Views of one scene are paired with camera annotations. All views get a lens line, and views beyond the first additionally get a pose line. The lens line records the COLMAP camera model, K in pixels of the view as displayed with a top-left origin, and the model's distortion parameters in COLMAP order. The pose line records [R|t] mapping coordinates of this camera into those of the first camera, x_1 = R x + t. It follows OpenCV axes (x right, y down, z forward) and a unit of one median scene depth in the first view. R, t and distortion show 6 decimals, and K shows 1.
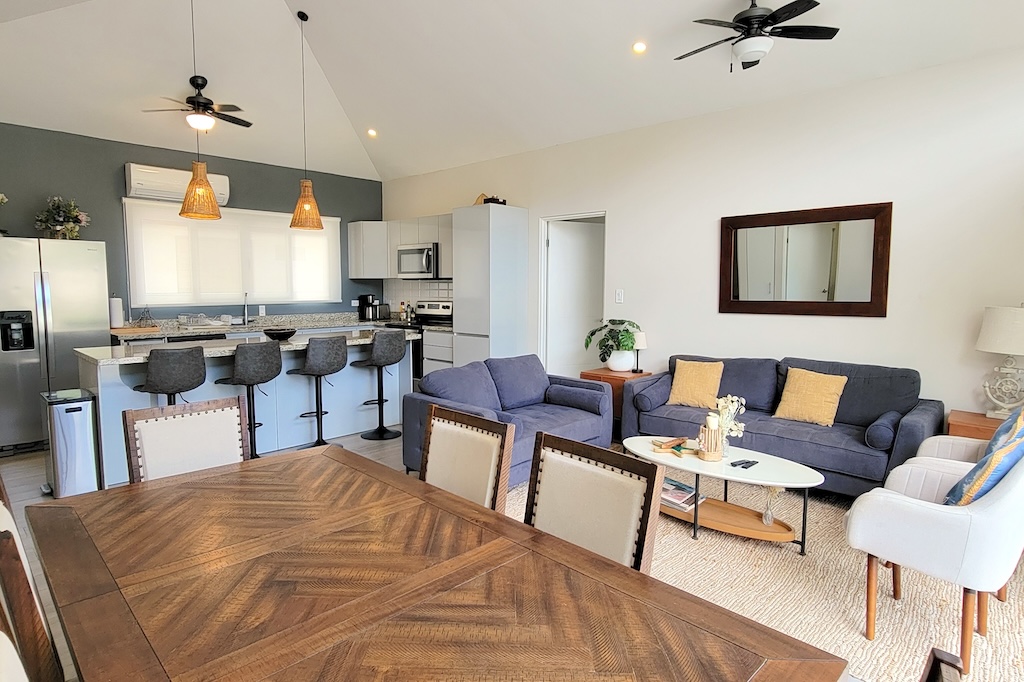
lens RADIAL K [[563.3, 0, 502.5], [0, 563.3, 338.9], [0, 0, 1]] dist [-0.009708, -0.000884]
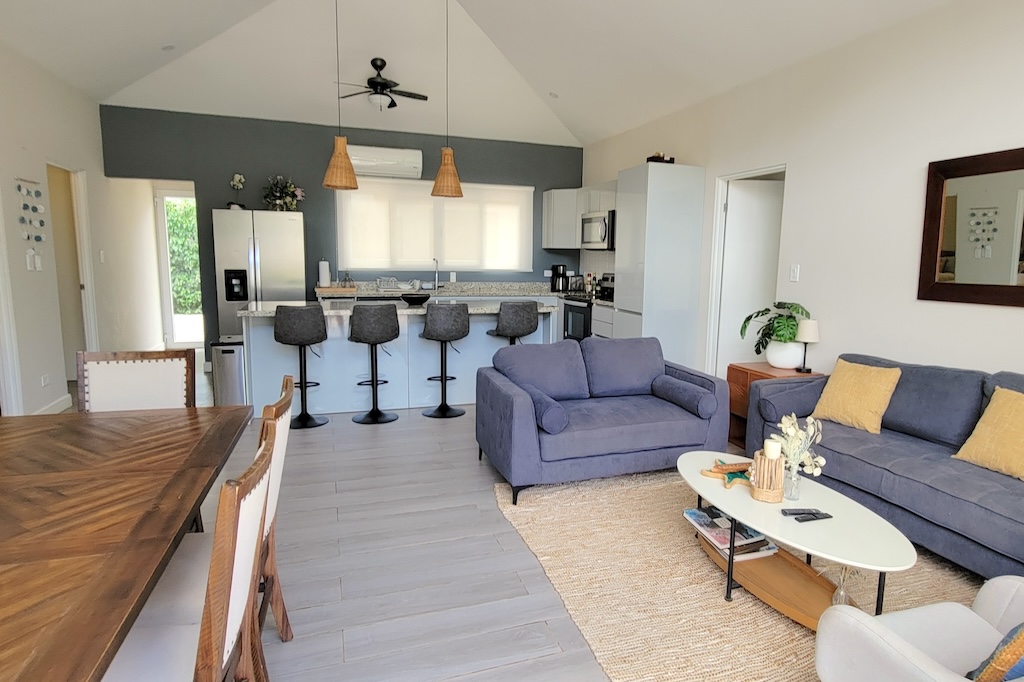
lens RADIAL K [[569.5, 0, 526.7], [0, 569.5, 333.9], [0, 0, 1]] dist [-0.011012, 0.008209]
pose [[0.894558, 0.076843, -0.440296, 0.224209], [-0.060909, 0.996879, 0.050231, -0.007892], [0.442781, -0.018117, 0.896447, 0.120982]]
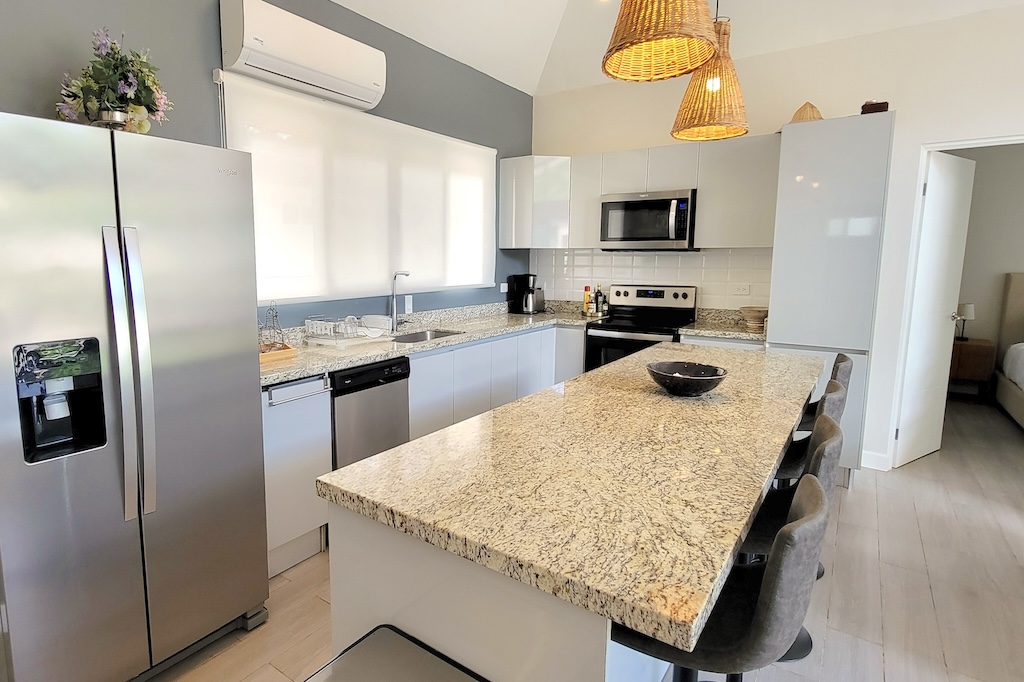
lens RADIAL K [[569.5, 0, 466.0], [0, 569.5, 345.3], [0, 0, 1]] dist [-0.011012, 0.008209]
pose [[0.995477, -0.013815, 0.093996, -0.532877], [0.008165, 0.998152, 0.060223, -0.054559], [-0.094654, -0.059183, 0.993749, 0.514839]]
